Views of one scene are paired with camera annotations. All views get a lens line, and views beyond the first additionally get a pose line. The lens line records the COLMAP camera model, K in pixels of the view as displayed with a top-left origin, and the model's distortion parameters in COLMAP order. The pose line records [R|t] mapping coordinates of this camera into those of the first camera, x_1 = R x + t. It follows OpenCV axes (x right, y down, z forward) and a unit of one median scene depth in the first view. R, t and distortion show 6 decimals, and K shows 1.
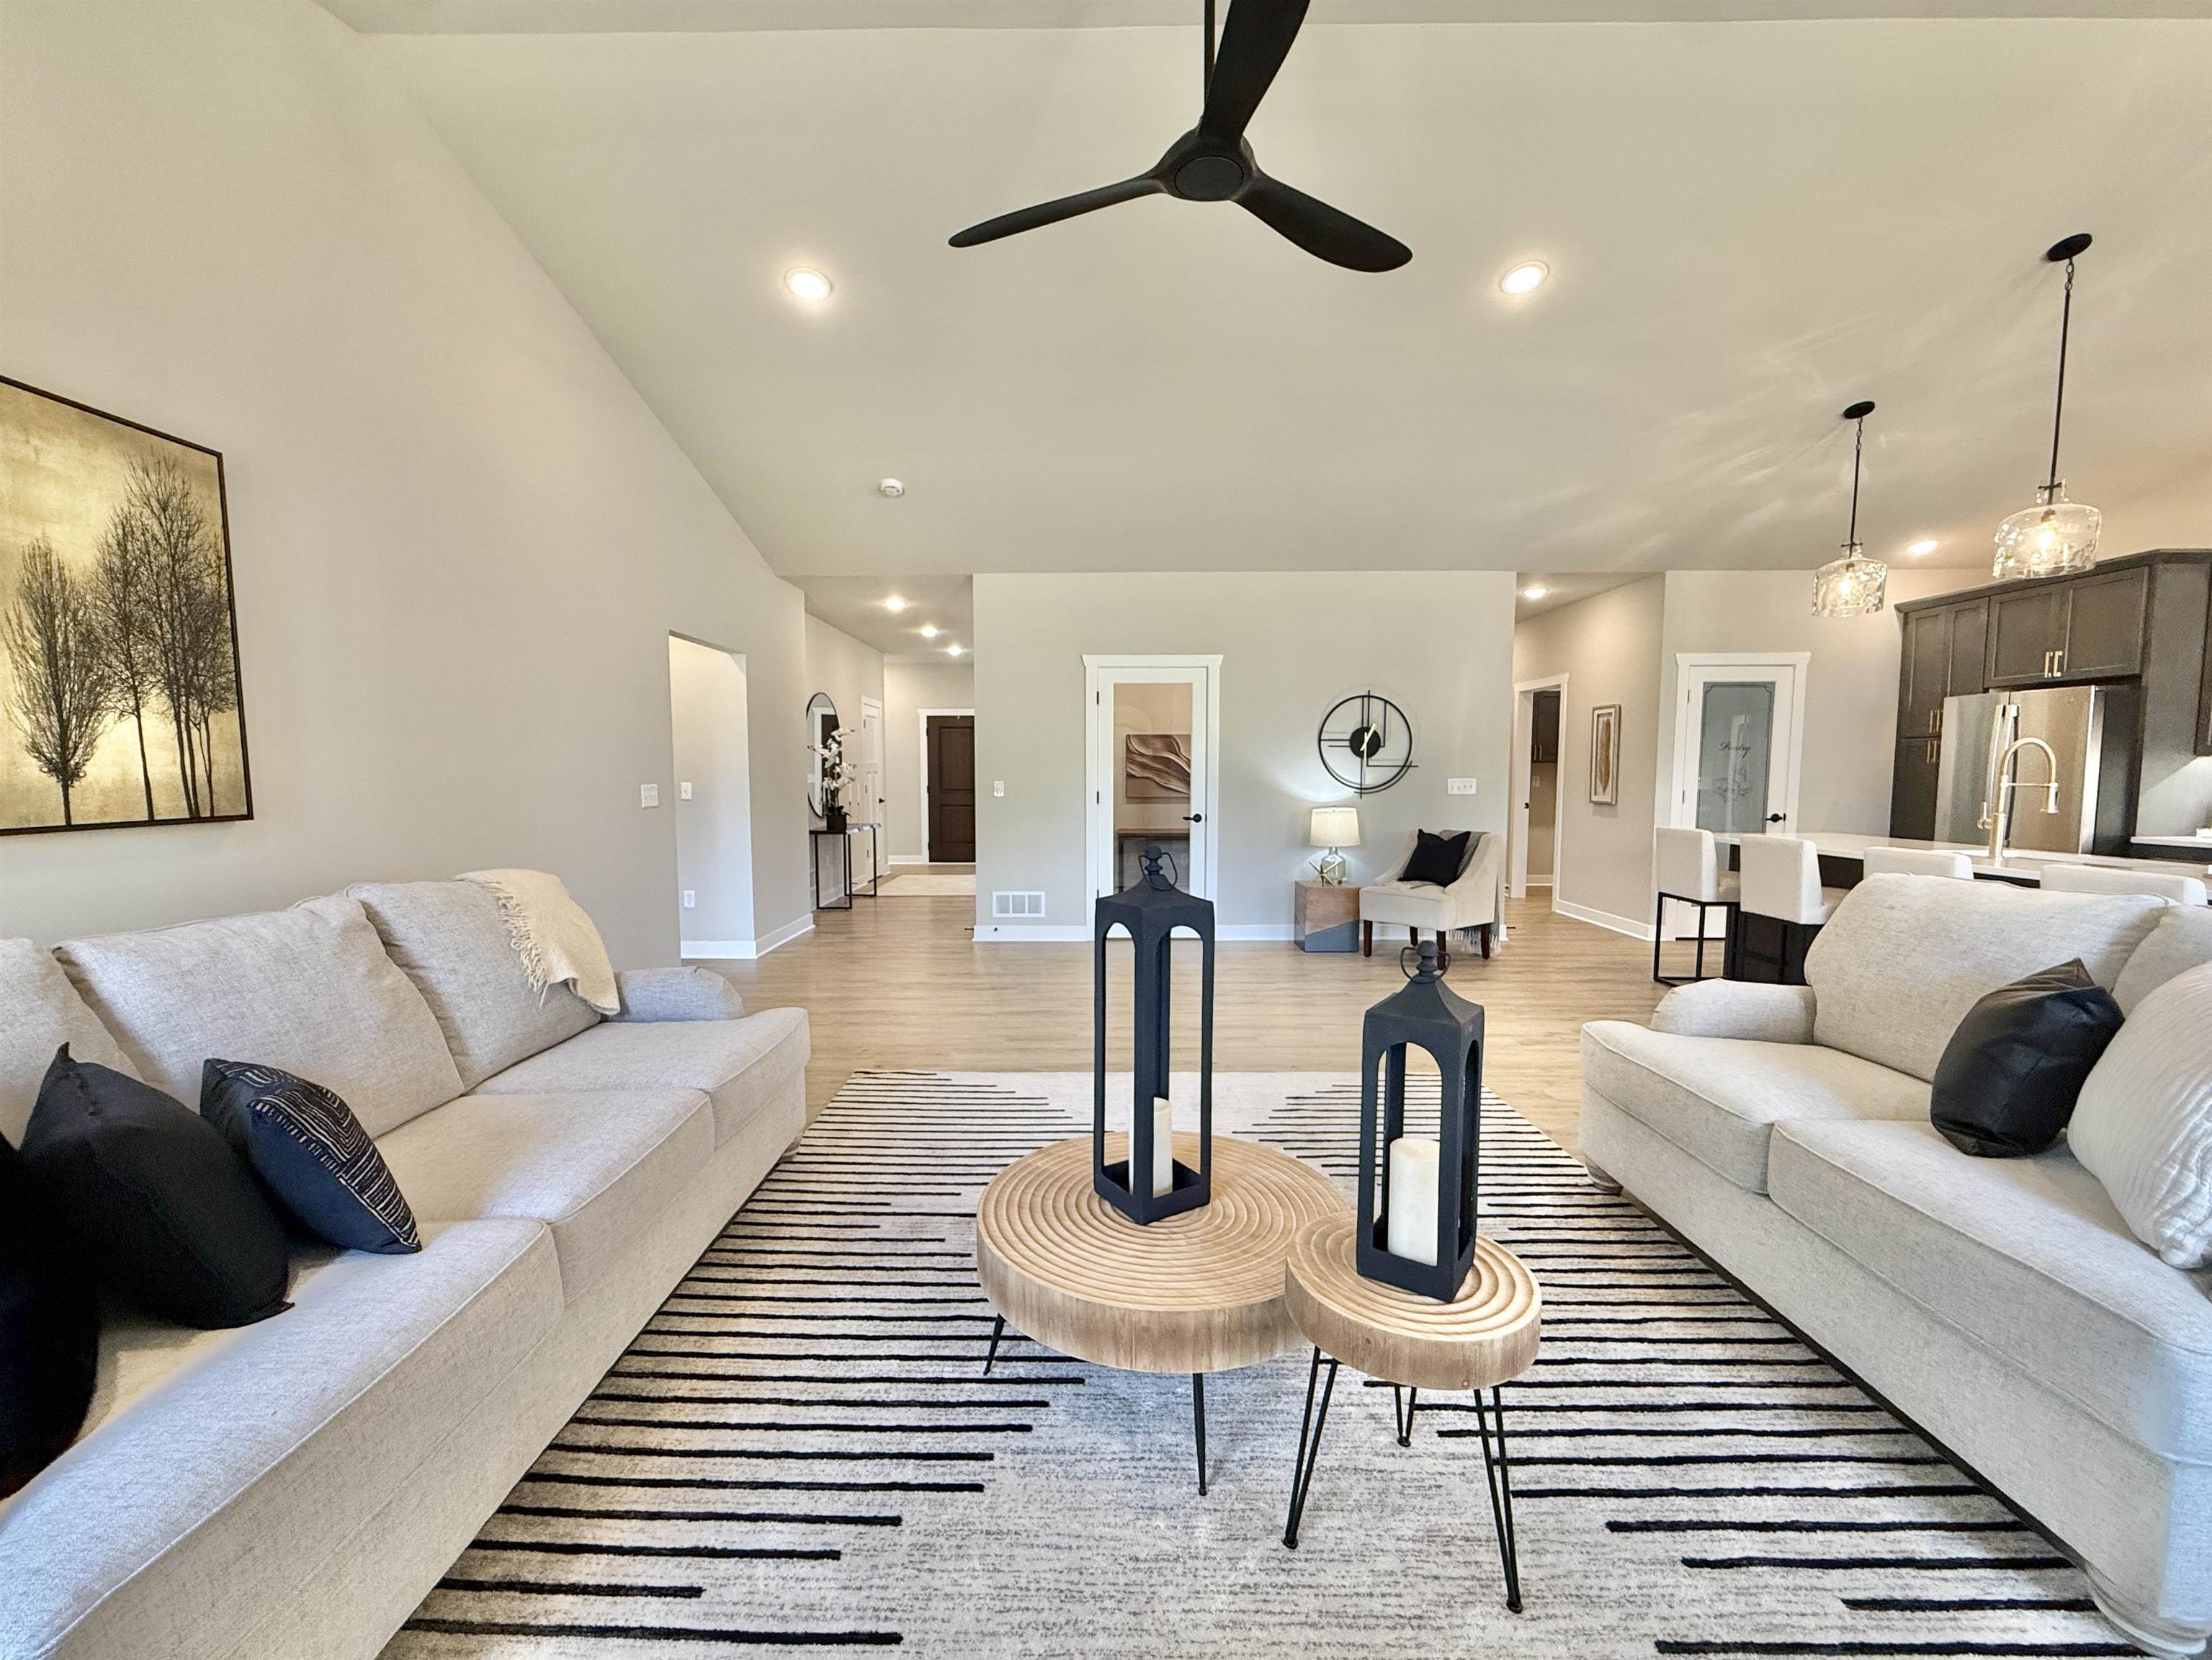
lens RADIAL K [[911.1, 0, 1089.4], [0, 911.1, 842.7], [0, 0, 1]] dist [-0.000240, -0.000033]
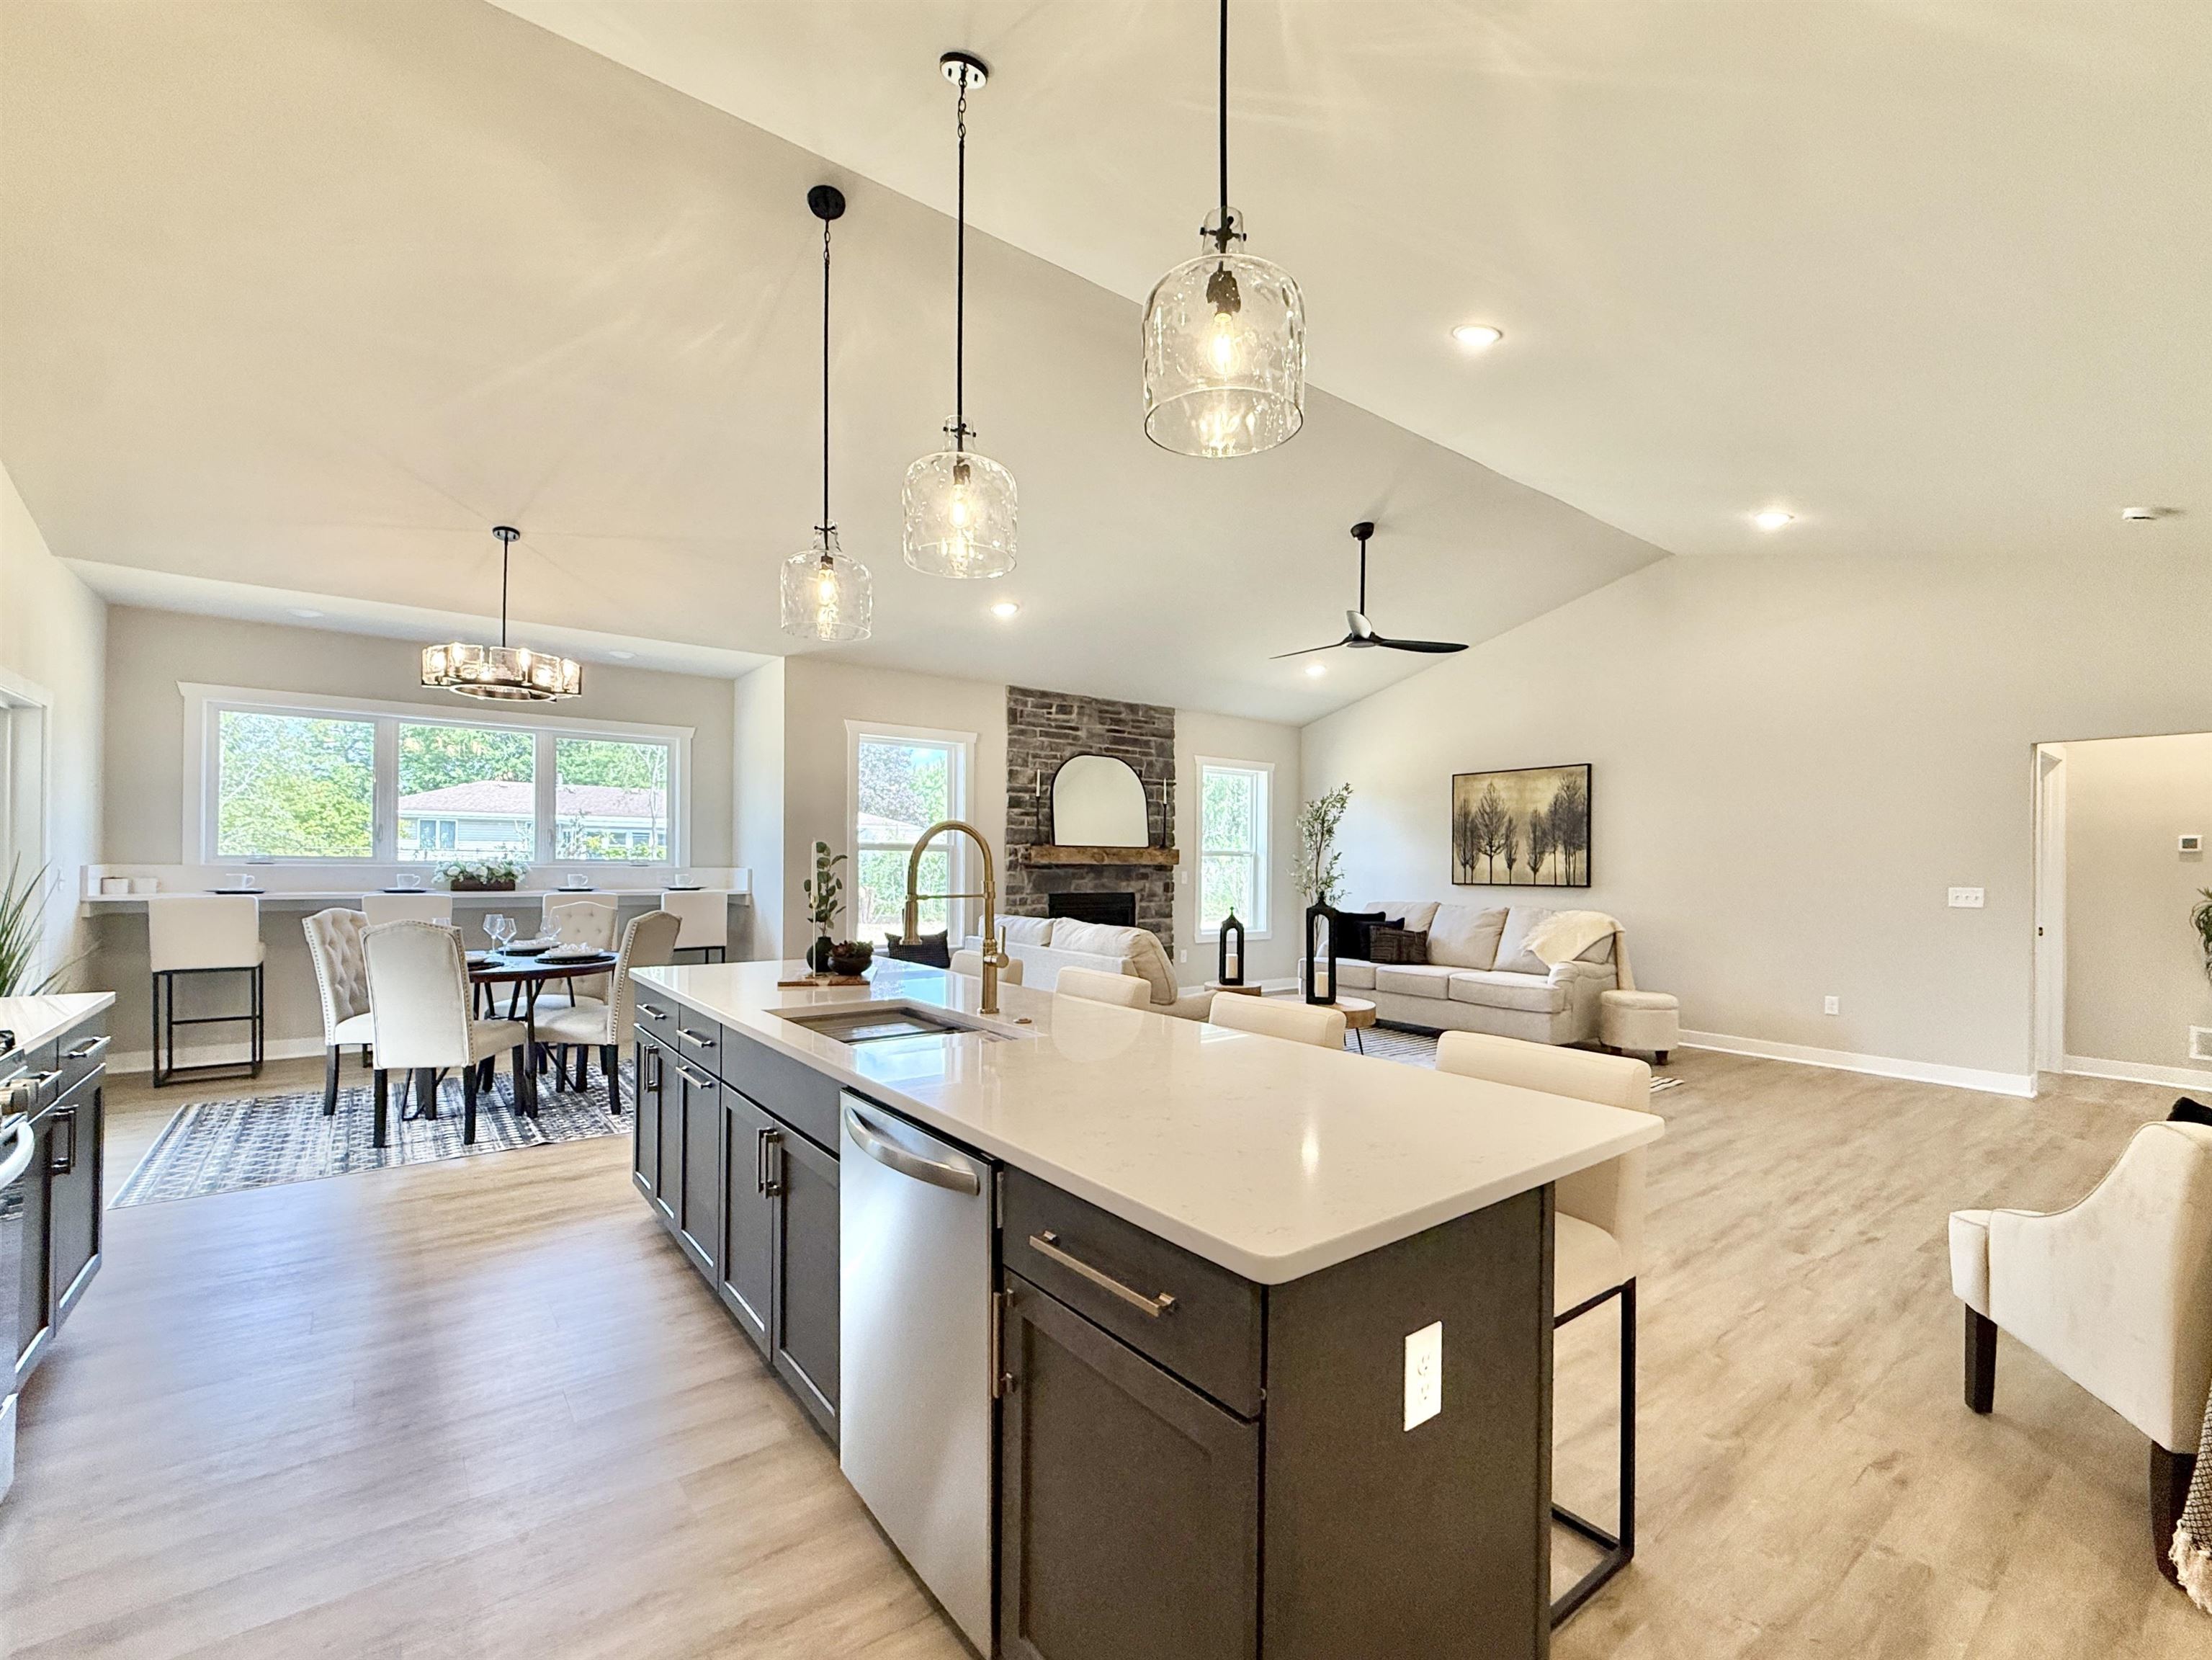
lens RADIAL K [[964.2, 0, 1132.1], [0, 964.2, 862.2], [0, 0, 1]] dist [0.002039, 0.000206]
pose [[-0.781297, -0.006876, -0.624122, 1.687992], [-0.059250, 0.996241, 0.063195, -0.170159], [0.621341, 0.086354, -0.778767, 1.989589]]
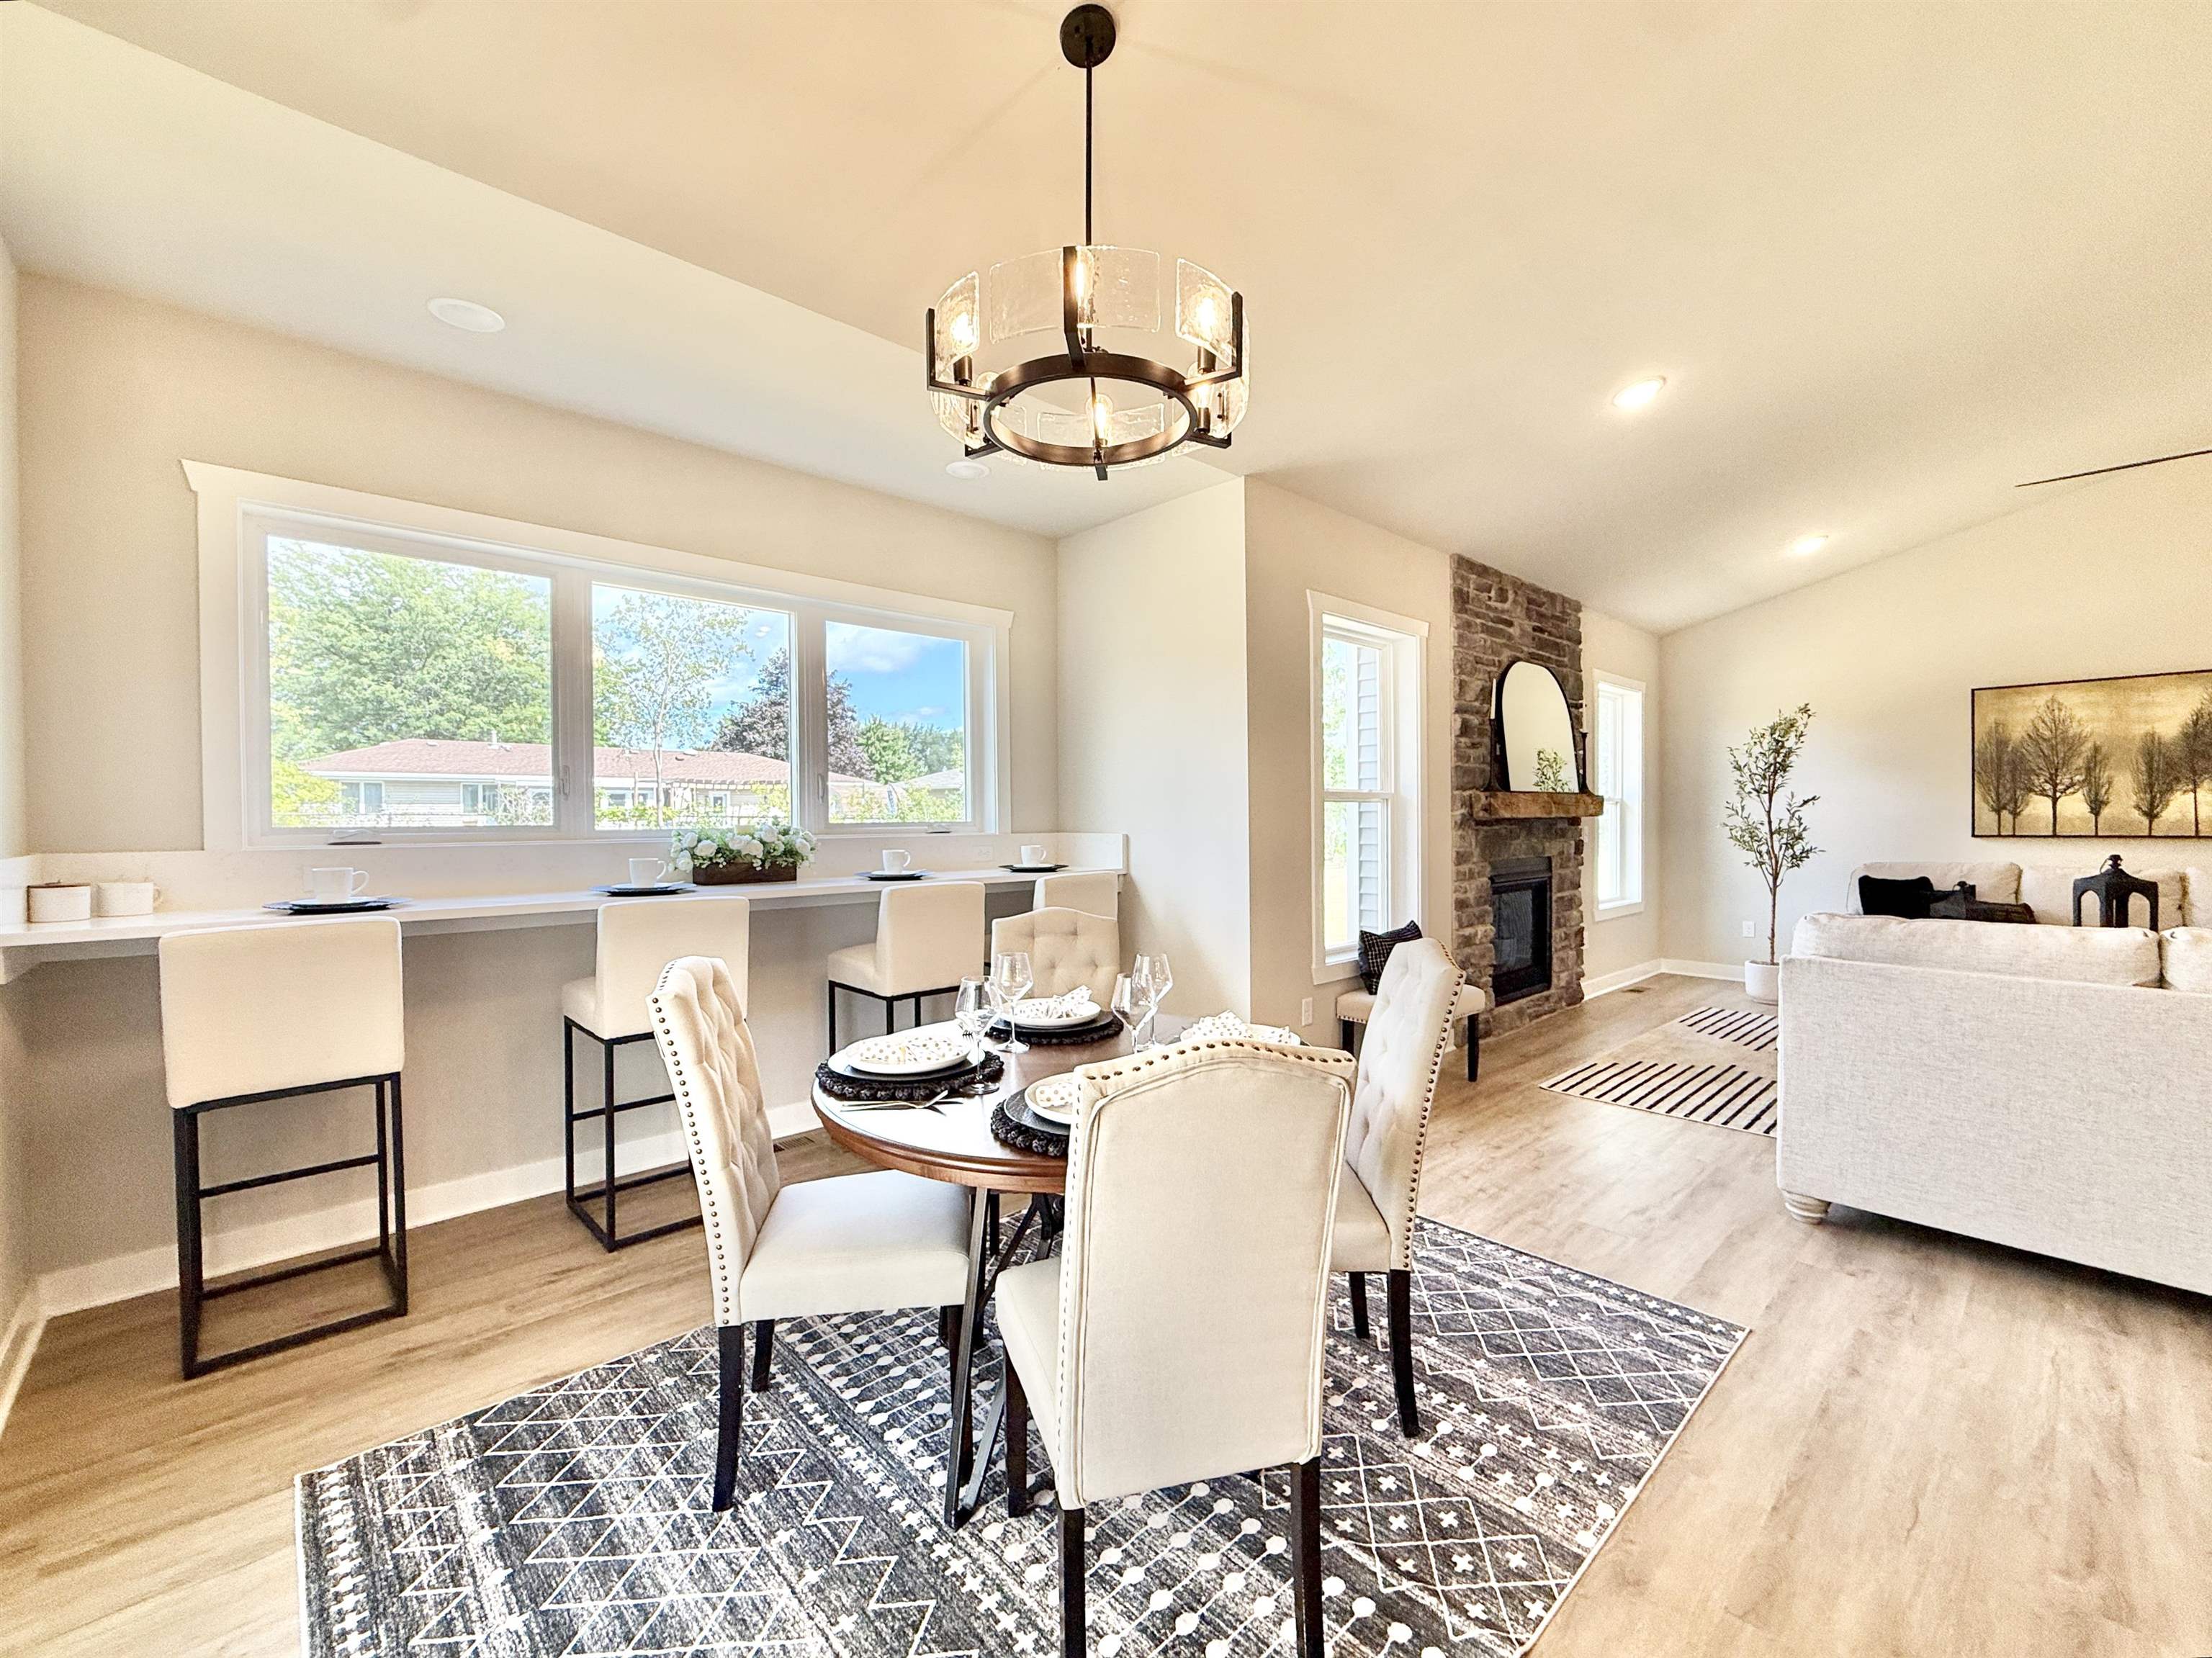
lens RADIAL K [[916.9, 0, 1106.0], [0, 916.9, 829.0], [0, 0, 1]] dist [0.001421, -0.000265]
pose [[-0.728182, 0.015654, -0.685205, 1.929471], [-0.047993, 0.996120, 0.073761, -0.059129], [0.683701, 0.086597, -0.724606, 0.570386]]
